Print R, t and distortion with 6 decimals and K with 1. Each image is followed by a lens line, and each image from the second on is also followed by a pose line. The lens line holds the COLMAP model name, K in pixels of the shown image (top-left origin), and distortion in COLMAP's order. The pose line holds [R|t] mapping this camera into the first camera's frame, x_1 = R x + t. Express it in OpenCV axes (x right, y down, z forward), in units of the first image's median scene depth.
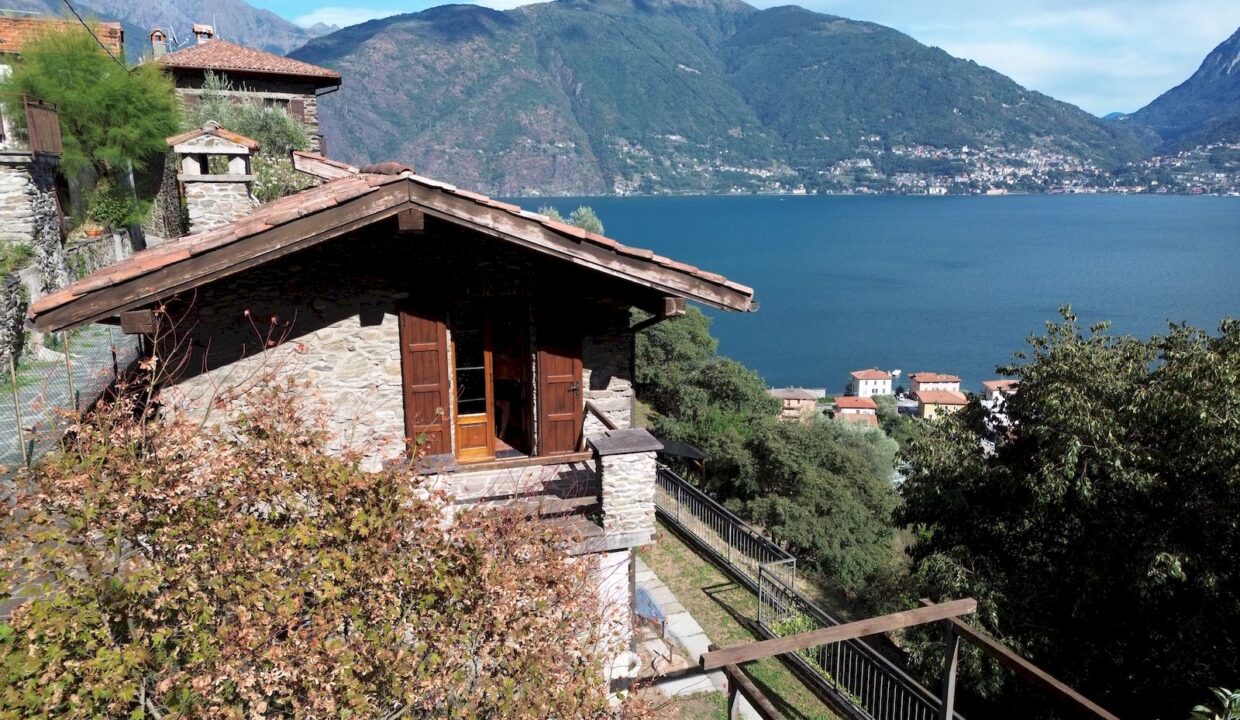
lens RADIAL K [[864.2, 0, 625.6], [0, 864.2, 361.5], [0, 0, 1]] dist [0.031768, -0.004158]
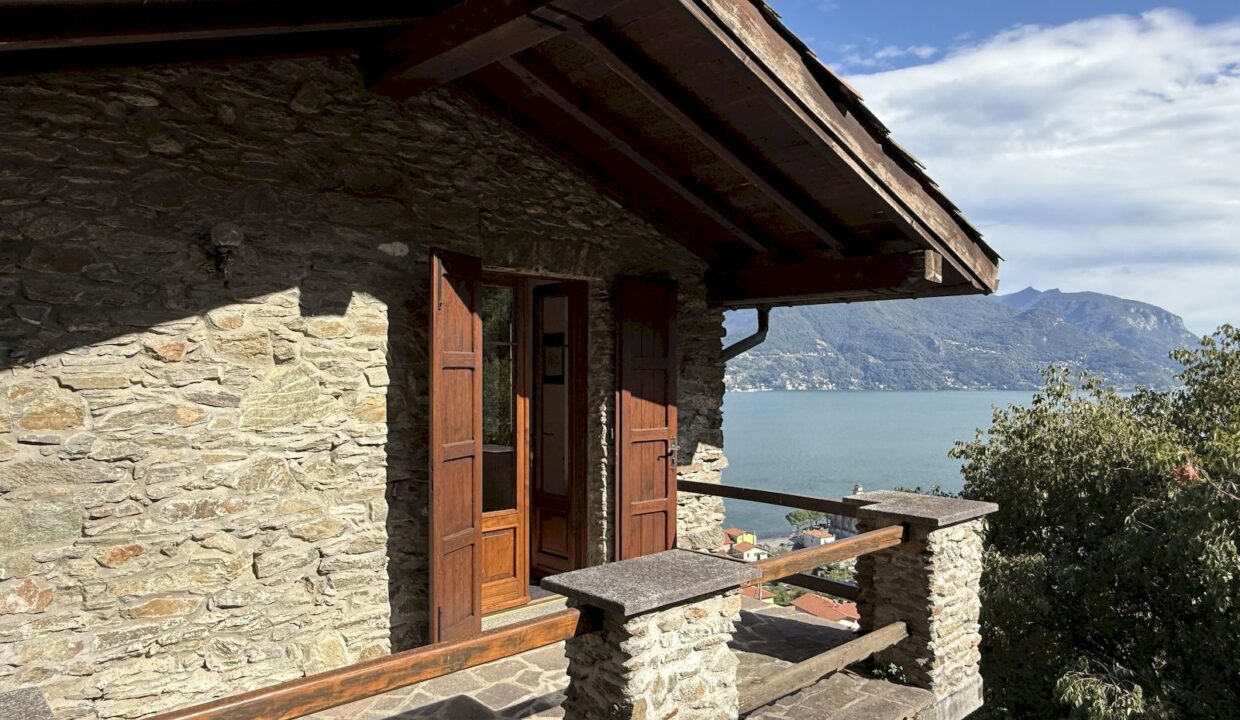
lens RADIAL K [[794.7, 0, 603.9], [0, 794.7, 371.4], [0, 0, 1]] dist [-0.008466, -0.000362]
pose [[0.908904, 0.003100, 0.416995, -0.333854], [0.085858, 0.977156, -0.194406, 0.082154], [-0.408072, 0.212498, 0.887875, 0.583076]]
